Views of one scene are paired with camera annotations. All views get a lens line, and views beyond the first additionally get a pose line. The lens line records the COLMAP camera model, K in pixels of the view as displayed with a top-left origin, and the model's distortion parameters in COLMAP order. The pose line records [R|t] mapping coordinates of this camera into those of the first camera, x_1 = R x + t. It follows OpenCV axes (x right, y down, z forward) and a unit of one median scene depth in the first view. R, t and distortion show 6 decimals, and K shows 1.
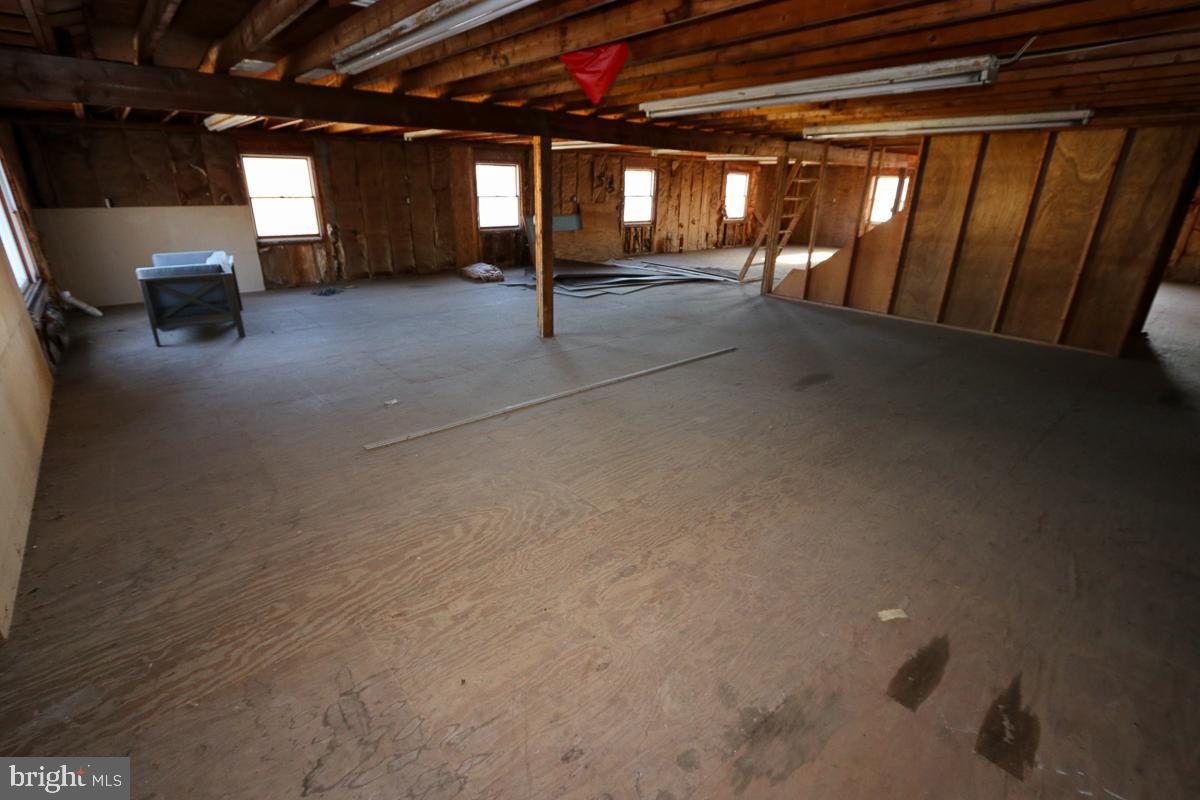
lens RADIAL K [[552.2, 0, 599.0], [0, 552.2, 412.9], [0, 0, 1]] dist [-0.018382, 0.003325]
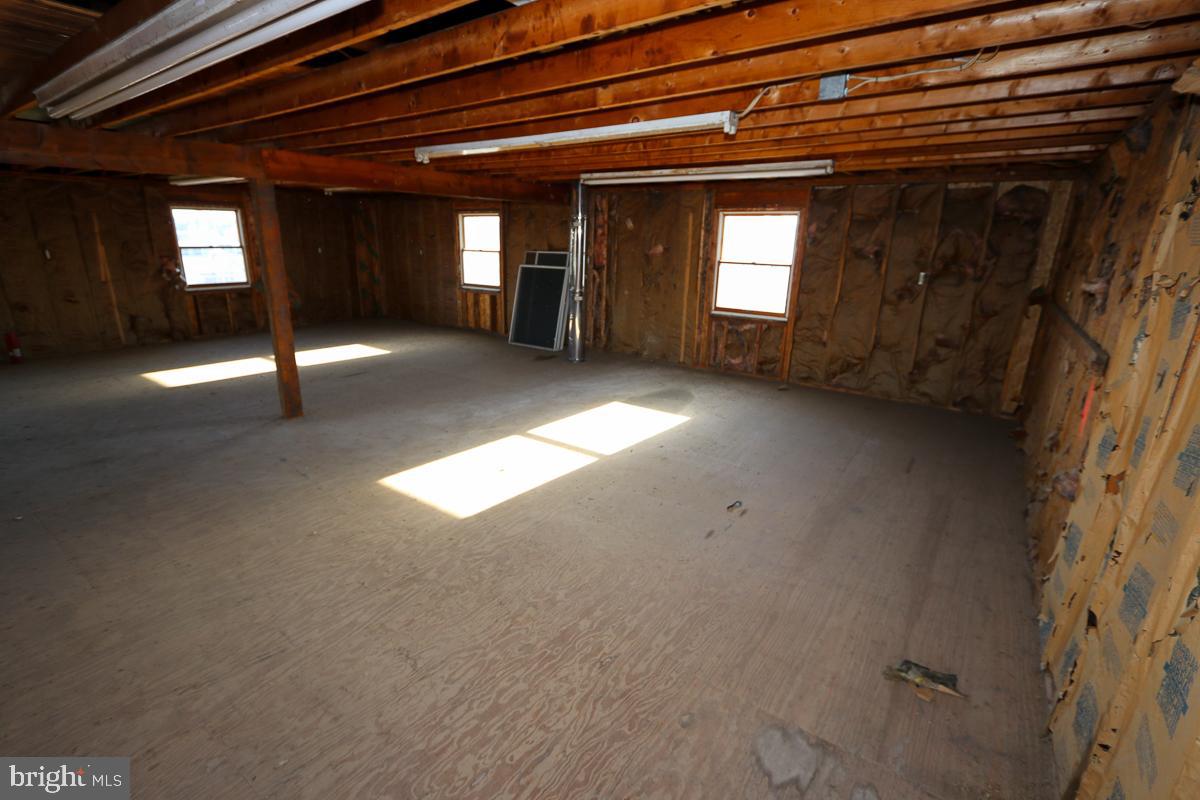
lens RADIAL K [[552.2, 0, 596.0], [0, 552.2, 405.8], [0, 0, 1]] dist [-0.018382, 0.003325]
pose [[0.973577, -0.065850, 0.218657, 1.227781], [0.085233, 0.993110, -0.080421, -0.385727], [-0.211854, 0.096933, 0.972482, 0.968840]]
